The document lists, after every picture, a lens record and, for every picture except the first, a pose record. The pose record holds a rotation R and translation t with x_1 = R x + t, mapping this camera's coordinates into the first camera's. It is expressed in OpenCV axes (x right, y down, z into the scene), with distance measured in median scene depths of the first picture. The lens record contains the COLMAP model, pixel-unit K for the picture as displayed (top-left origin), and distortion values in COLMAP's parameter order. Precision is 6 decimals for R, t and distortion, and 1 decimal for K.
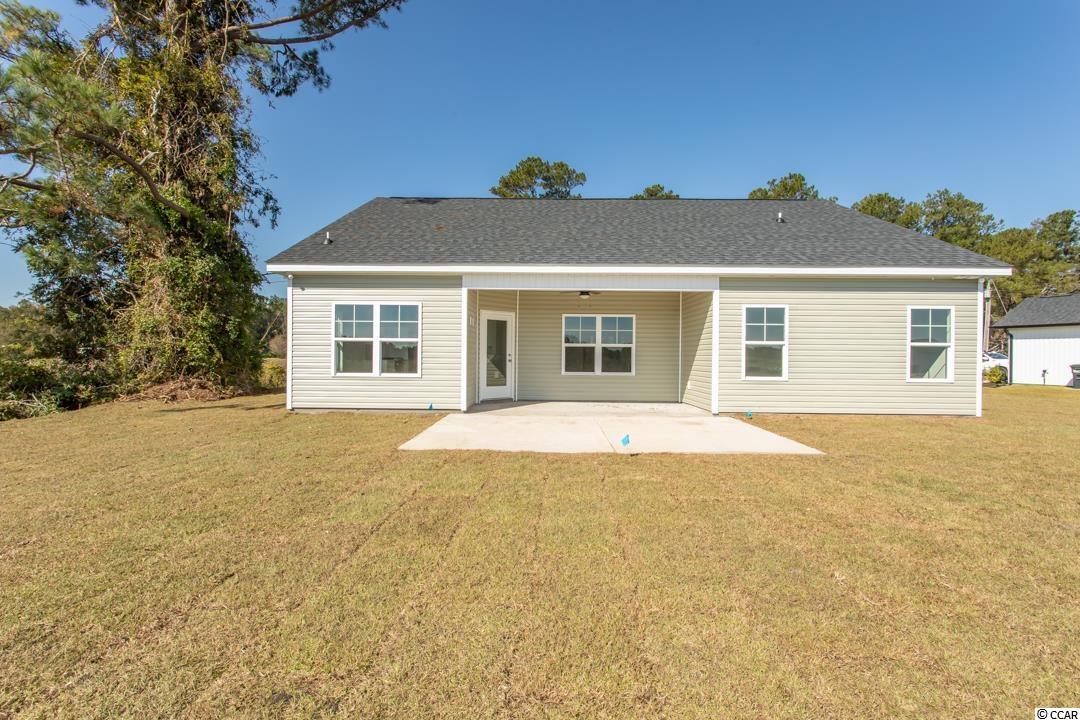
lens RADIAL K [[510.1, 0, 536.6], [0, 510.1, 356.2], [0, 0, 1]] dist [0.001526, 0.001913]
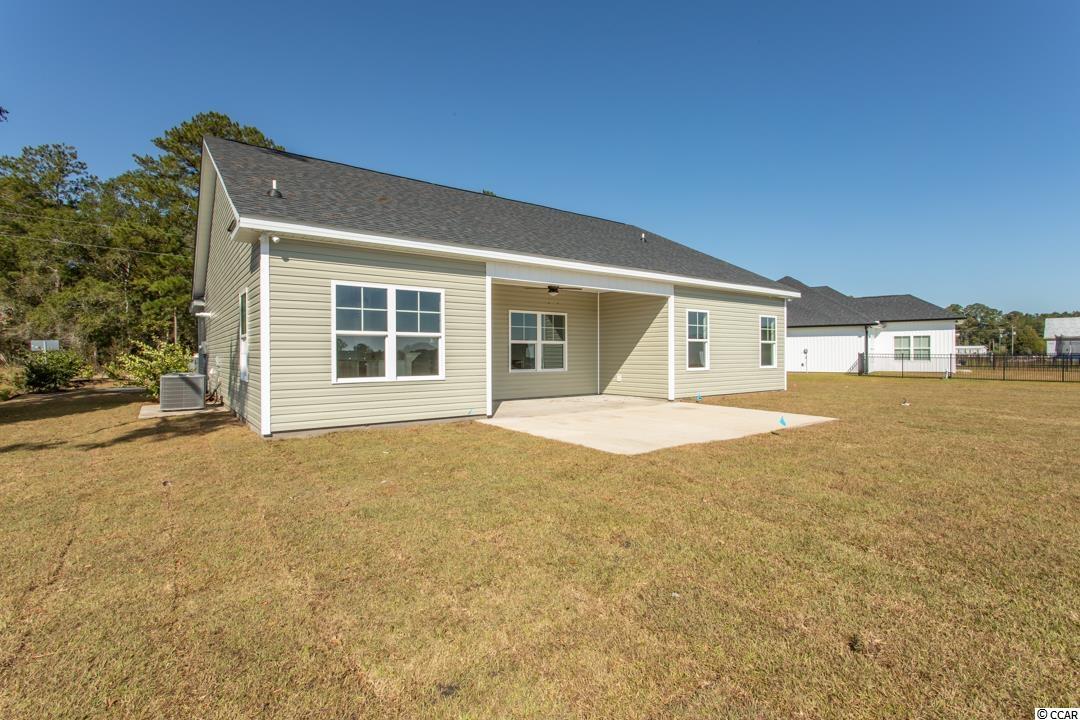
lens RADIAL K [[510.1, 0, 536.6], [0, 510.1, 356.2], [0, 0, 1]] dist [0.001526, 0.001913]
pose [[0.796214, -0.014095, 0.604851, -0.609345], [0.012438, 0.999899, 0.006927, -0.000942], [-0.604888, 0.002008, 0.796308, 0.245754]]
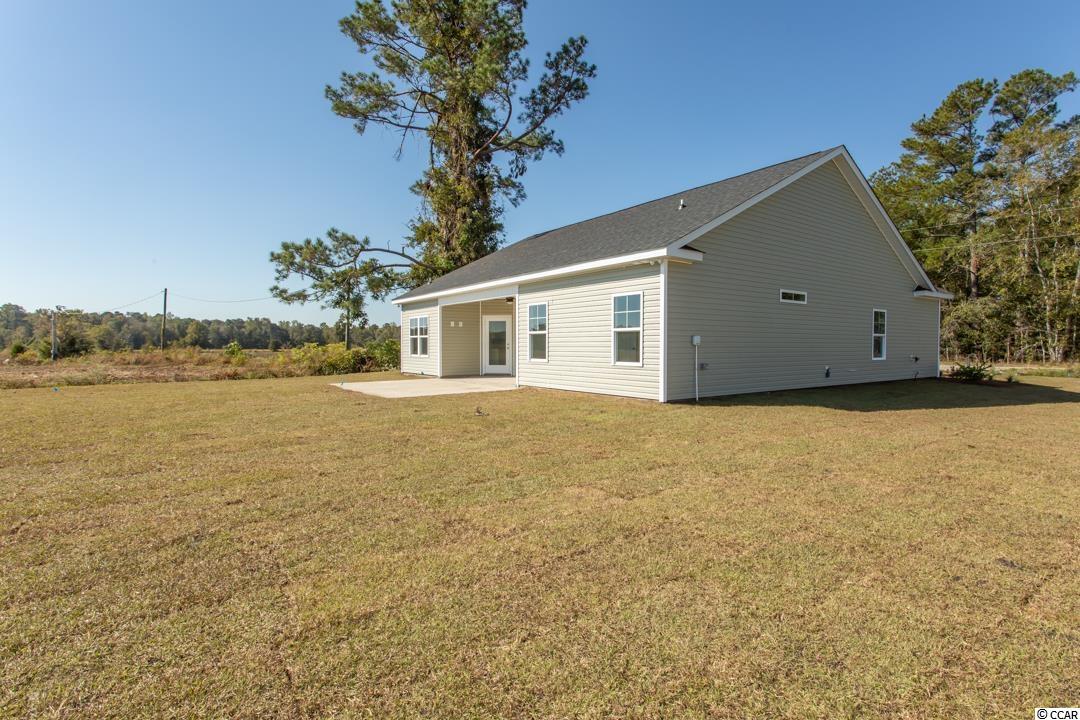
lens RADIAL K [[534.5, 0, 544.6], [0, 534.5, 339.1], [0, 0, 1]] dist [-0.000072, 0.000191]
pose [[0.587210, -0.017212, -0.809251, 1.520662], [0.001561, 0.999796, -0.020131, 0.017105], [0.809433, 0.010558, 0.587117, 0.229790]]
